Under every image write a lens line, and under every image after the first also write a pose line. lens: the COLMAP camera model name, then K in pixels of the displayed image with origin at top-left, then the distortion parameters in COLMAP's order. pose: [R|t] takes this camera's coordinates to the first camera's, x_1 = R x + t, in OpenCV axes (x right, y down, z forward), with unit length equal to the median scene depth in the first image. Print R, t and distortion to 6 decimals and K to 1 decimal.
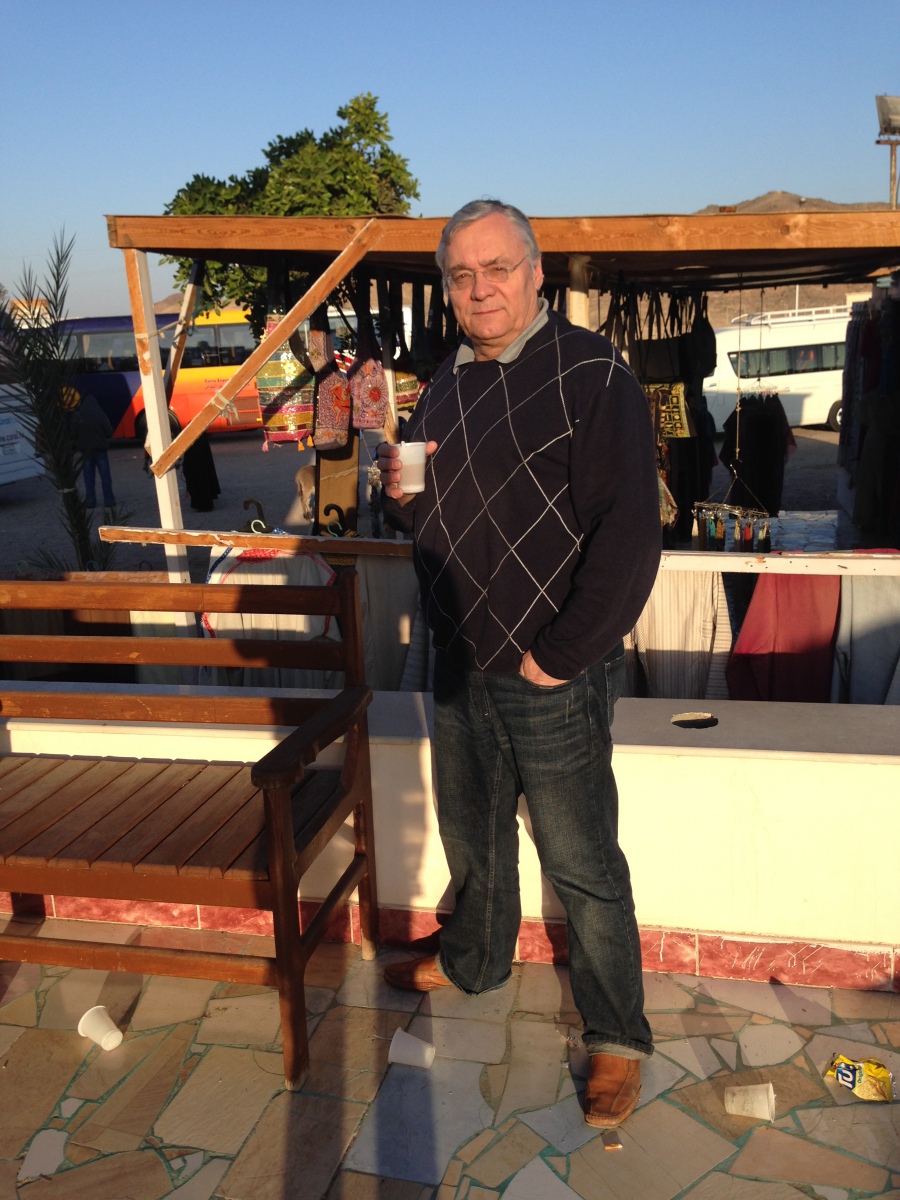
lens RADIAL K [[1134.6, 0, 450.0], [0, 1134.6, 600.0], [0, 0, 1]] dist [0.153390, -0.367906]
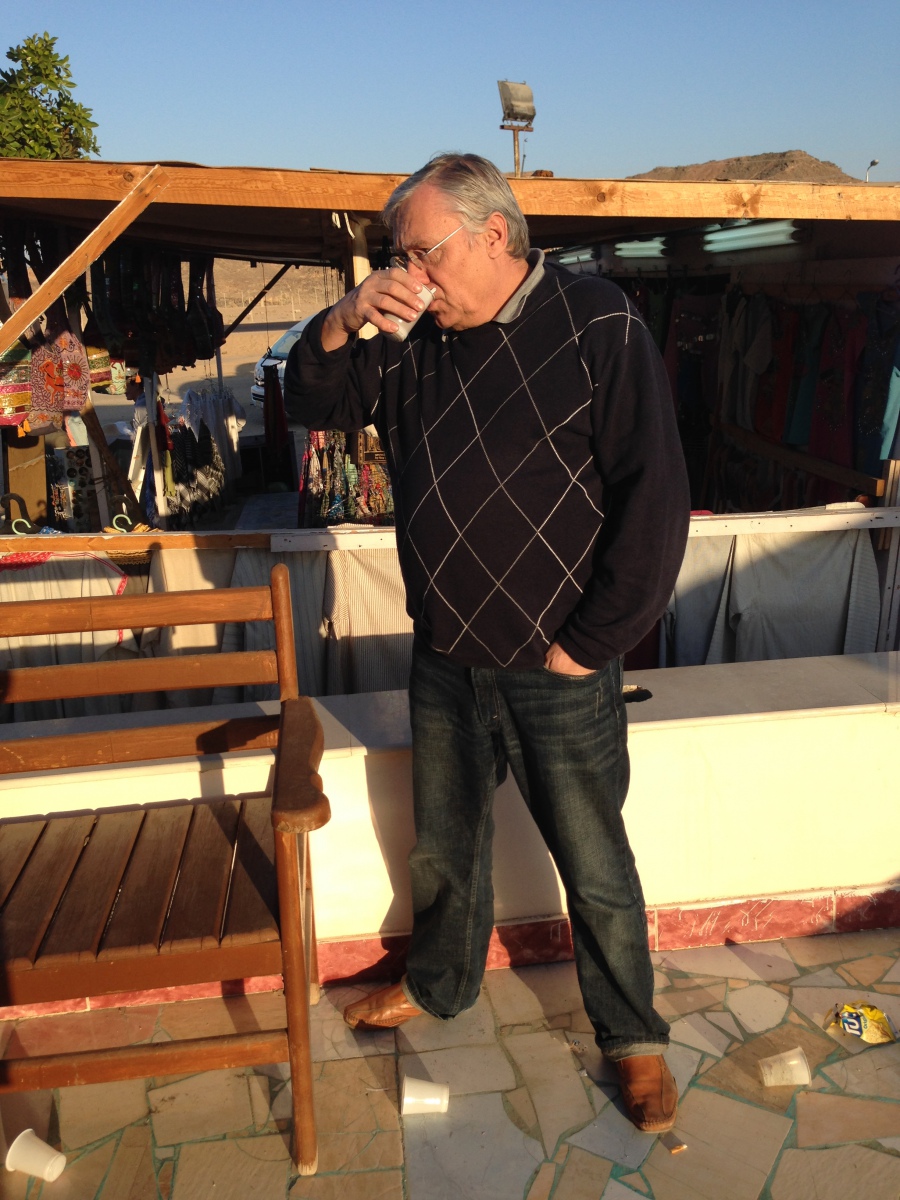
lens RADIAL K [[1119.6, 0, 450.3], [0, 1119.6, 614.1], [0, 0, 1]] dist [0.096491, -0.189887]
pose [[0.934549, -0.087842, 0.344822, -0.264437], [0.077335, 0.996028, 0.044137, -0.019066], [-0.347330, -0.014581, 0.937630, 0.158647]]
